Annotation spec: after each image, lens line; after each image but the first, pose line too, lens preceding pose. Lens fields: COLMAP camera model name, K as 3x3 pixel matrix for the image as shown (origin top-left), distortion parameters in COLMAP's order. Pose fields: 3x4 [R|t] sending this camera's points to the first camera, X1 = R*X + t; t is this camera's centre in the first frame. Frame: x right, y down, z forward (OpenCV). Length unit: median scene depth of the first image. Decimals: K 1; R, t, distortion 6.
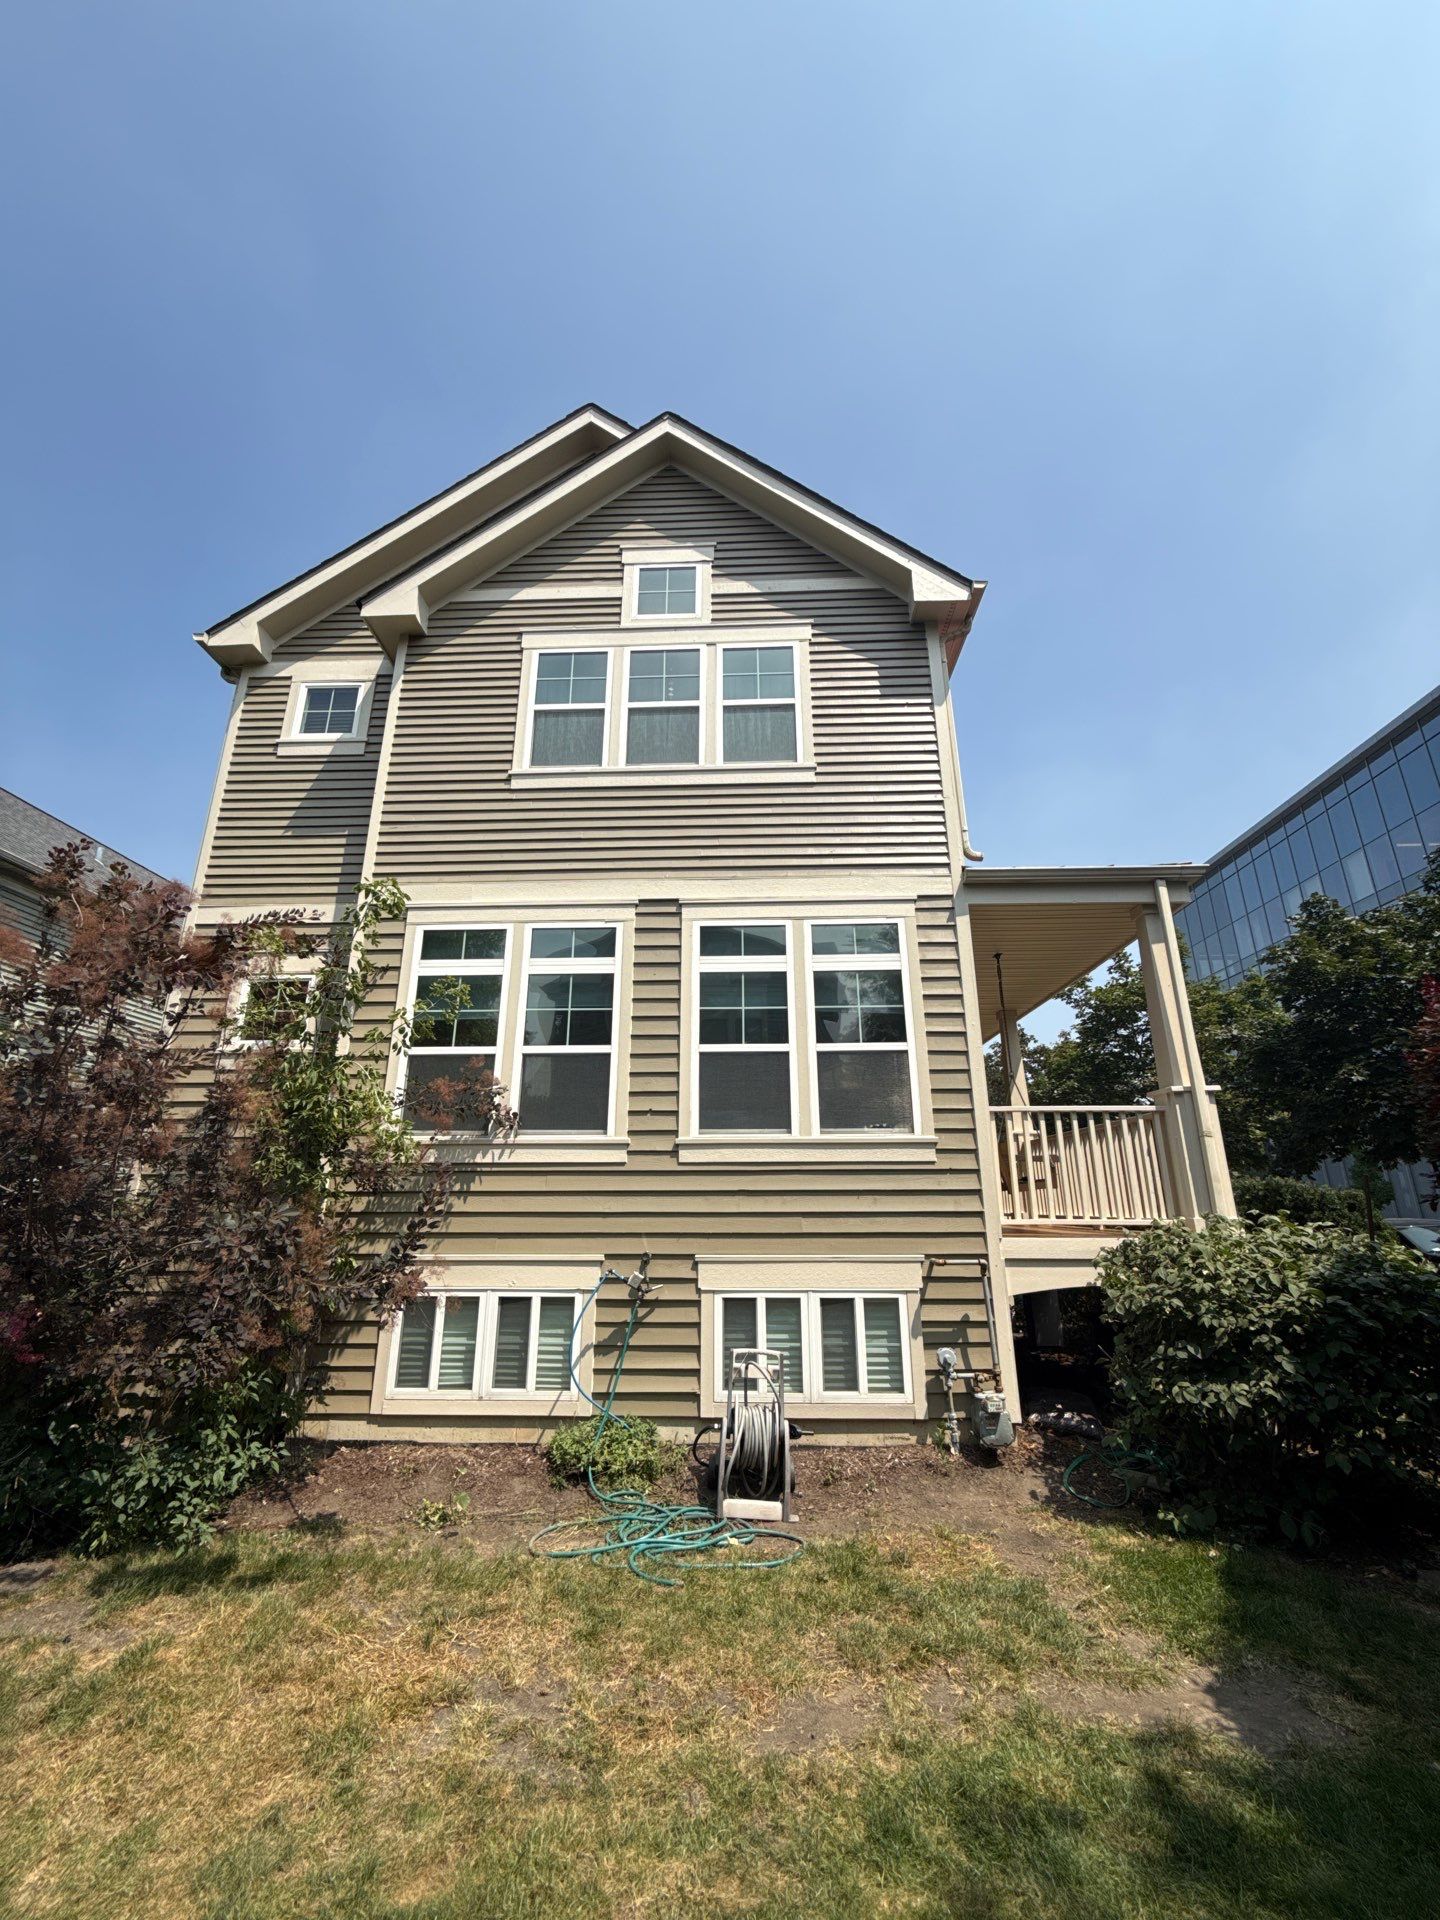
lens RADIAL K [[753.7, 0, 722.5], [0, 753.7, 943.6], [0, 0, 1]] dist [-0.001452, -0.000055]
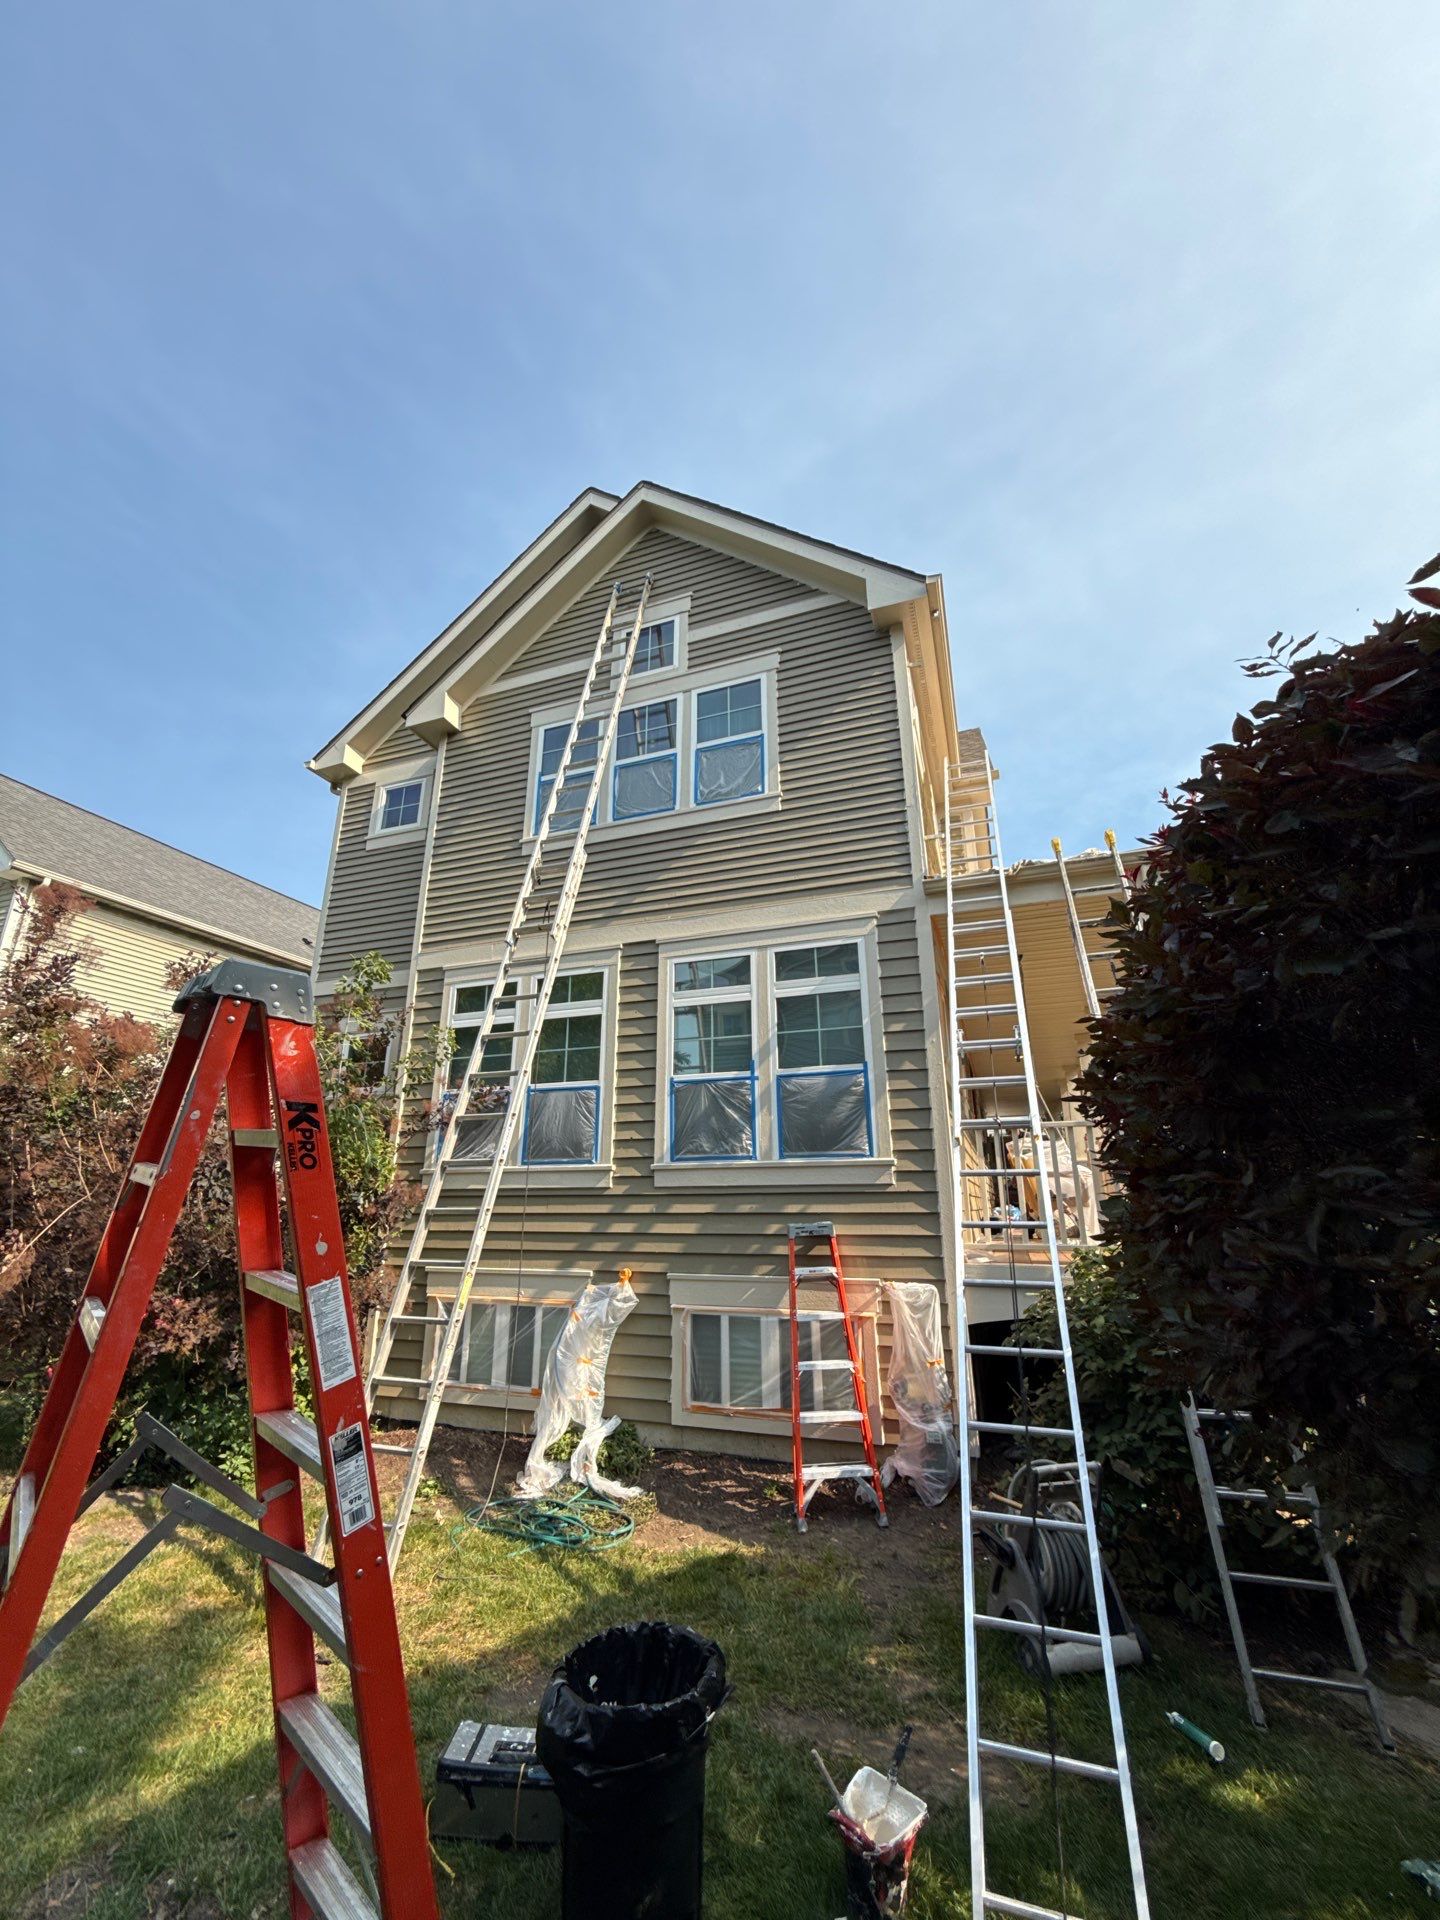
lens RADIAL K [[765.2, 0, 720.0], [0, 765.2, 960.0], [0, 0, 1]] dist [-0.000867, 0.000710]
pose [[0.951484, -0.091117, -0.293896, 0.322602], [0.090479, 0.995773, -0.015797, -0.004777], [0.294093, -0.011561, 0.955707, -0.008073]]
